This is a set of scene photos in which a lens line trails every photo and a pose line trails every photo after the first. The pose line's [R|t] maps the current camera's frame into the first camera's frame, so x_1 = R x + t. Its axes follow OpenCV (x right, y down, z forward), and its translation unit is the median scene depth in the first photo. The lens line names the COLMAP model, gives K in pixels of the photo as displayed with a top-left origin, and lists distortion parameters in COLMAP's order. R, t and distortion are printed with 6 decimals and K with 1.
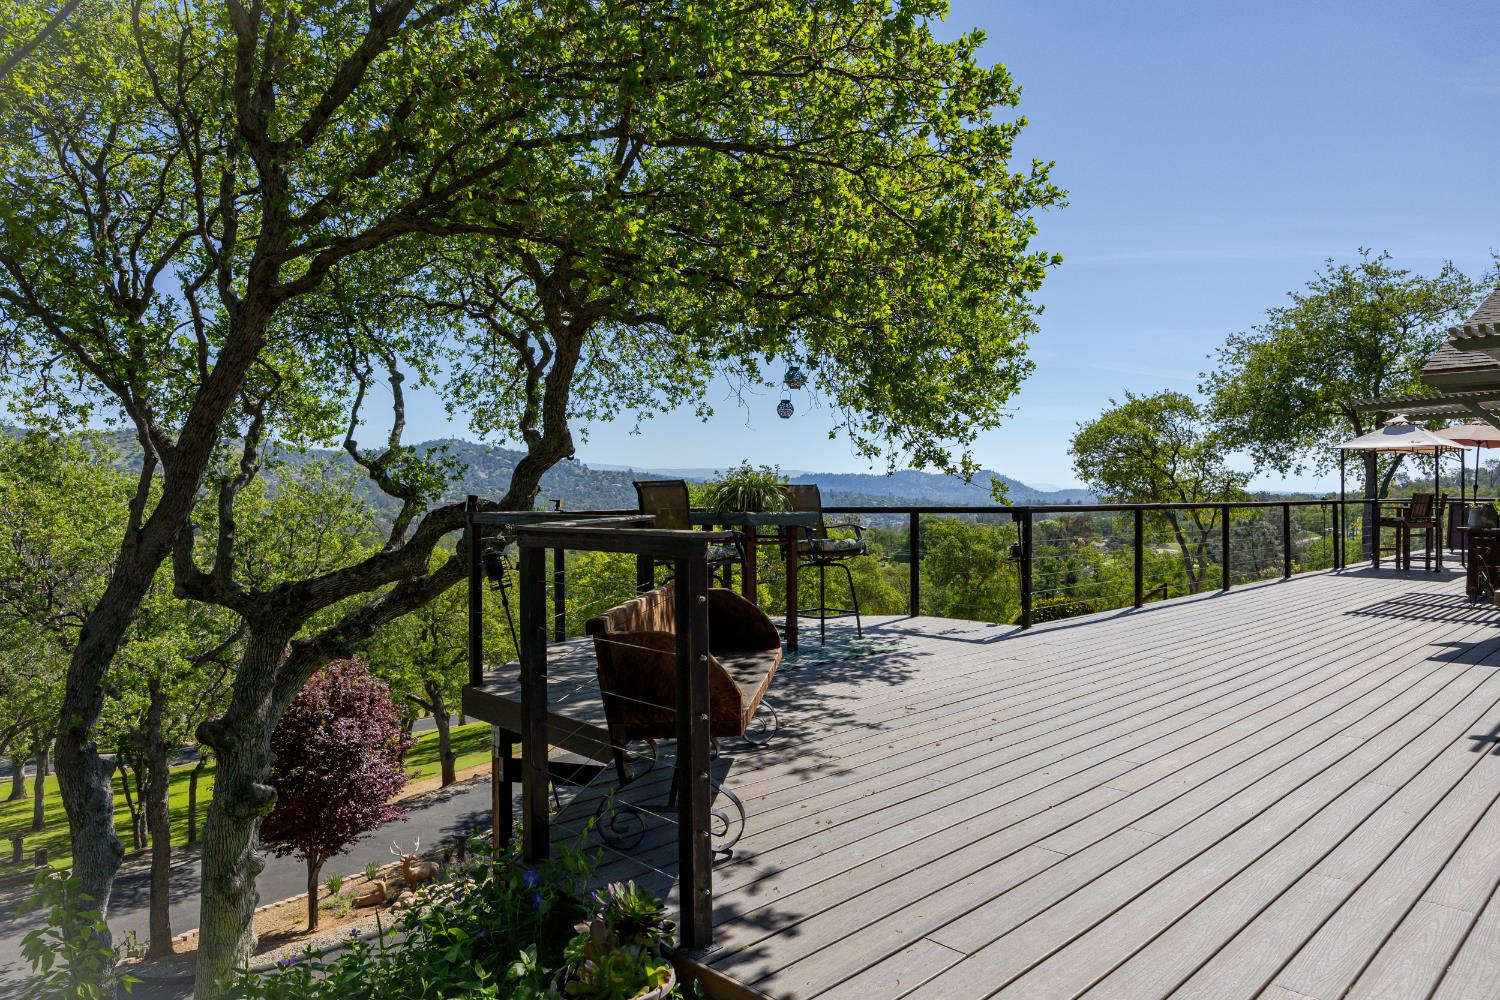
lens RADIAL K [[934.0, 0, 752.7], [0, 934.0, 501.5], [0, 0, 1]] dist [-0.005381, -0.000251]
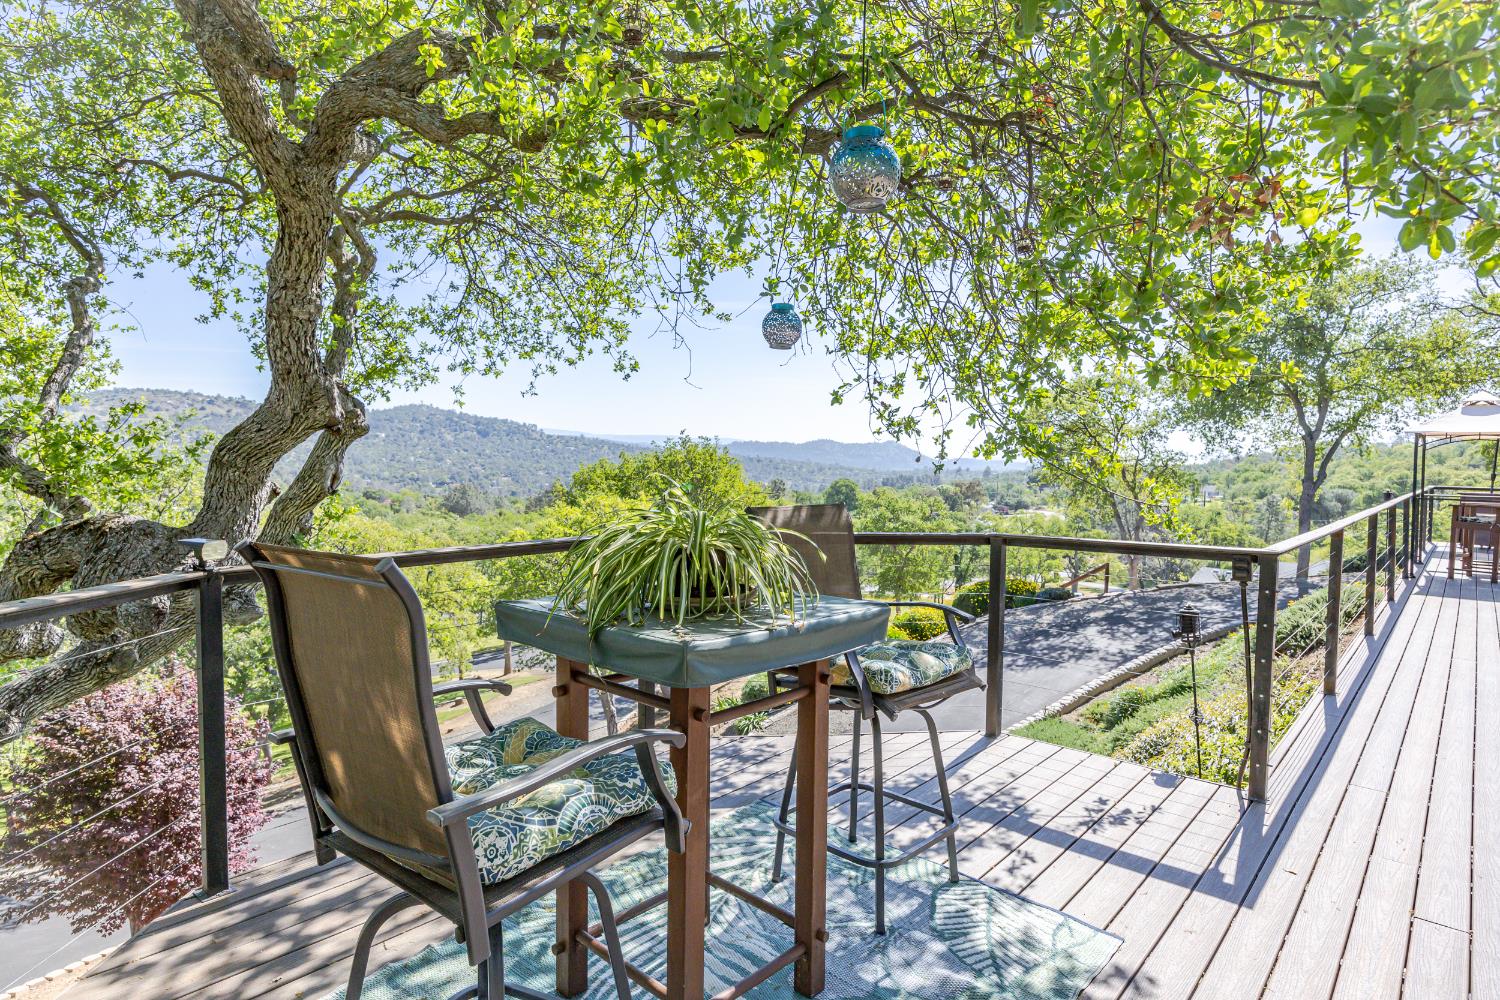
lens RADIAL K [[812.3, 0, 751.4], [0, 812.3, 490.0], [0, 0, 1]] dist [0.015085, 0.000807]
pose [[0.997006, 0.012364, 0.076331, -0.003113], [-0.014683, 0.999445, 0.029893, -0.020761], [-0.075919, -0.030925, 0.996634, 0.363271]]
